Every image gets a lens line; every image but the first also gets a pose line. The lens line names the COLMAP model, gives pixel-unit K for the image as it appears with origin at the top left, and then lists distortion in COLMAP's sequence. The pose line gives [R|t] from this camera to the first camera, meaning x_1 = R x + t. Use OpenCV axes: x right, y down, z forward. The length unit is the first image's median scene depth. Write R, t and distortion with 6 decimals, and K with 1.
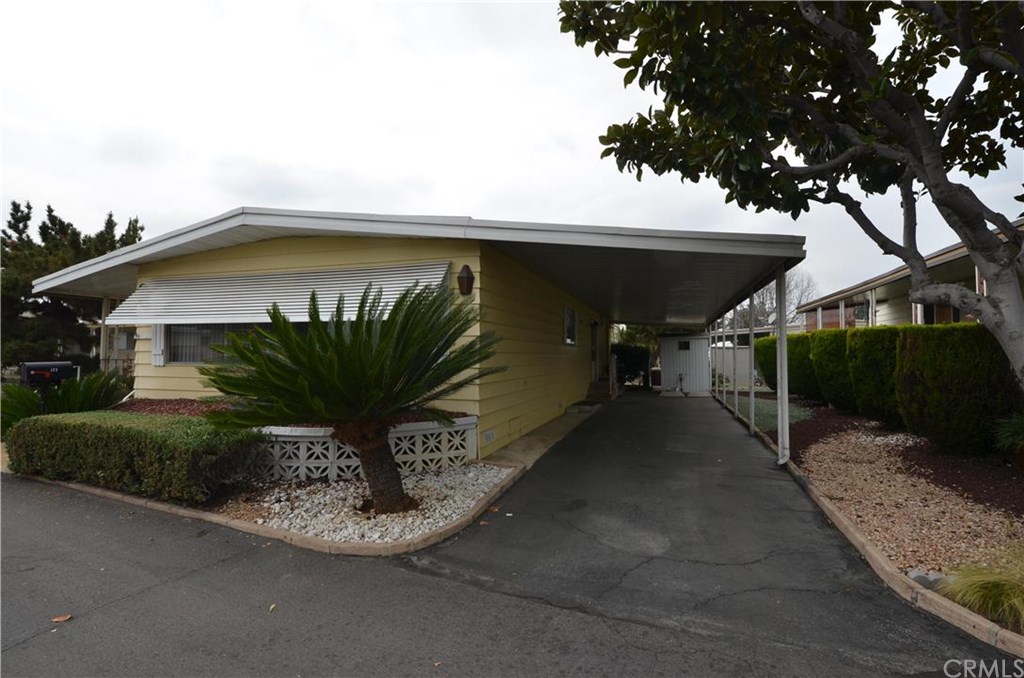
lens RADIAL K [[484.4, 0, 521.5], [0, 484.4, 332.9], [0, 0, 1]] dist [0.022121, -0.025413]
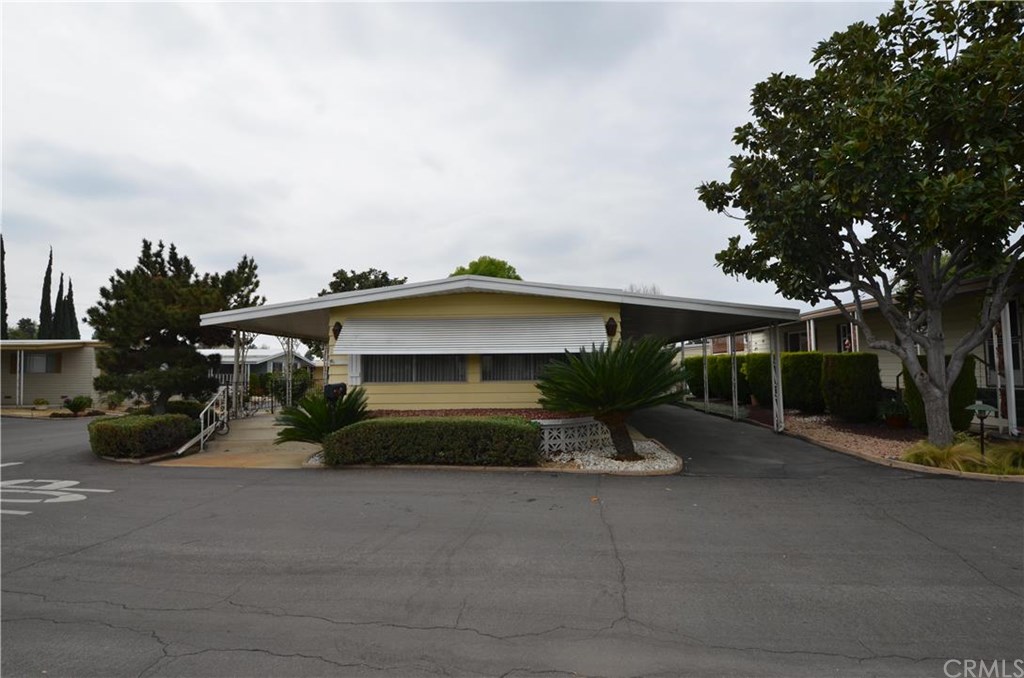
lens RADIAL K [[484.4, 0, 521.5], [0, 484.4, 332.9], [0, 0, 1]] dist [0.022121, -0.025413]
pose [[0.962677, 0.007203, 0.270558, -0.891706], [0.001830, 0.999450, -0.033121, -0.038164], [-0.270647, 0.032380, 0.962134, -0.494533]]
